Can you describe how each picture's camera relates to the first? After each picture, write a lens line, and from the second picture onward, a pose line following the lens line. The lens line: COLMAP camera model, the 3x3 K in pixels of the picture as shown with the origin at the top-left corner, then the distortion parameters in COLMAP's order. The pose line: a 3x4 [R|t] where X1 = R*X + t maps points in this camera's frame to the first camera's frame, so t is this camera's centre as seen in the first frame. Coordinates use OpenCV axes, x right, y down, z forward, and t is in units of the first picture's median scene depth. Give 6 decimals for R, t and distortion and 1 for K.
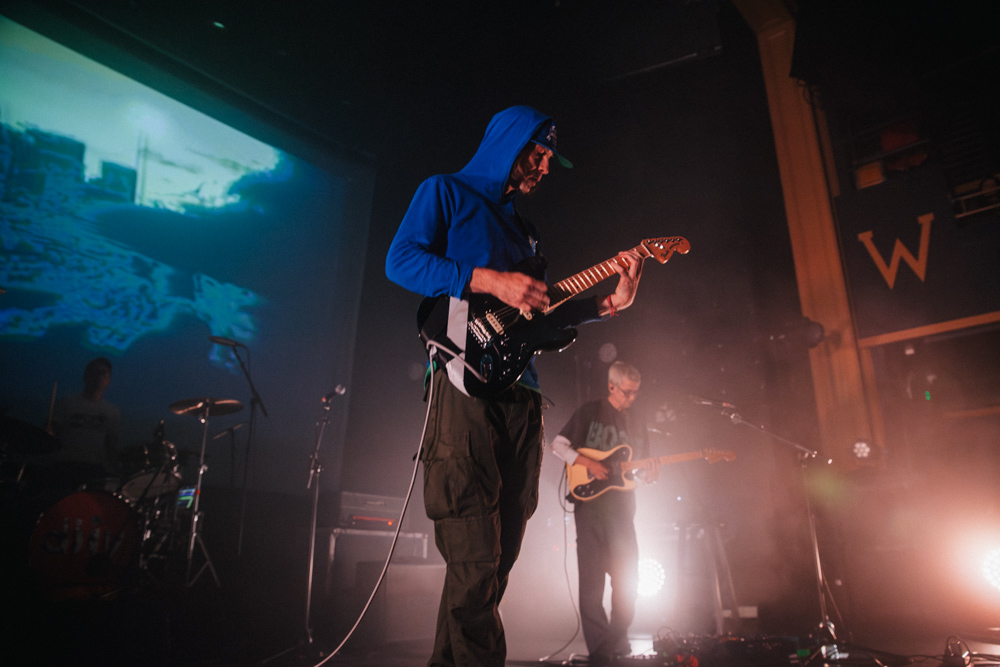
lens RADIAL K [[649.3, 0, 500.0], [0, 649.3, 333.5], [0, 0, 1]] dist [-0.119713, 0.058414]
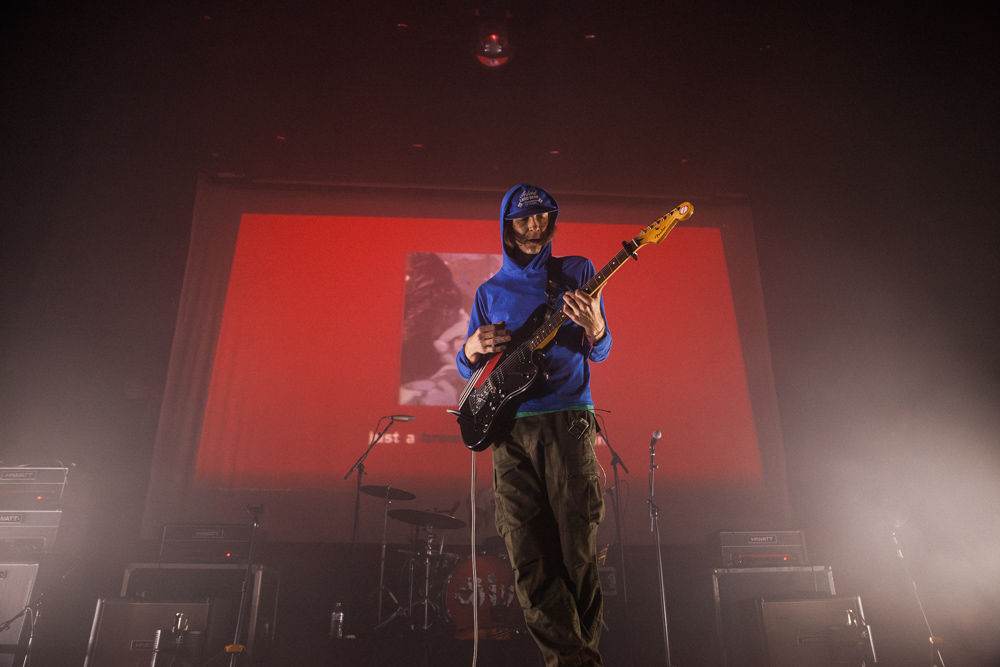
lens RADIAL K [[649.3, 0, 500.0], [0, 649.3, 333.5], [0, 0, 1]] dist [-0.119713, 0.058414]
pose [[0.693714, -0.307295, -0.651407, 0.315122], [0.248679, 0.950989, -0.183790, 0.059677], [0.675959, -0.034493, 0.736132, 0.056695]]
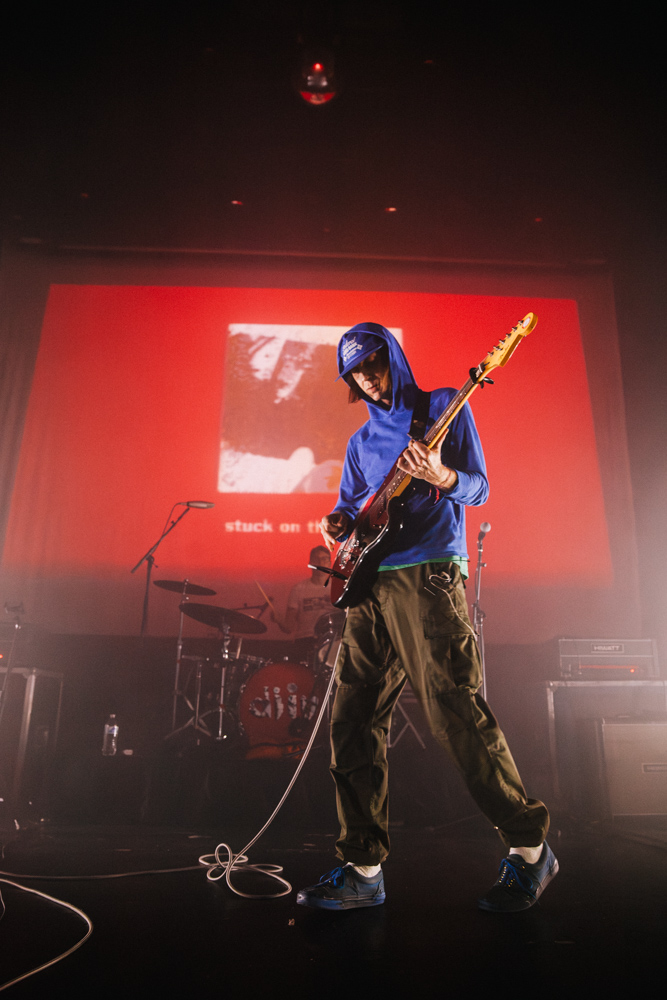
lens RADIAL K [[649.3, 0, 333.5], [0, 649.3, 500.0], [0, 0, 1]] dist [-0.119713, 0.058414]
pose [[0.675257, -0.220843, -0.703745, 0.244032], [0.238210, 0.968291, -0.075293, 0.068901], [0.698057, -0.116797, 0.706452, 0.238575]]
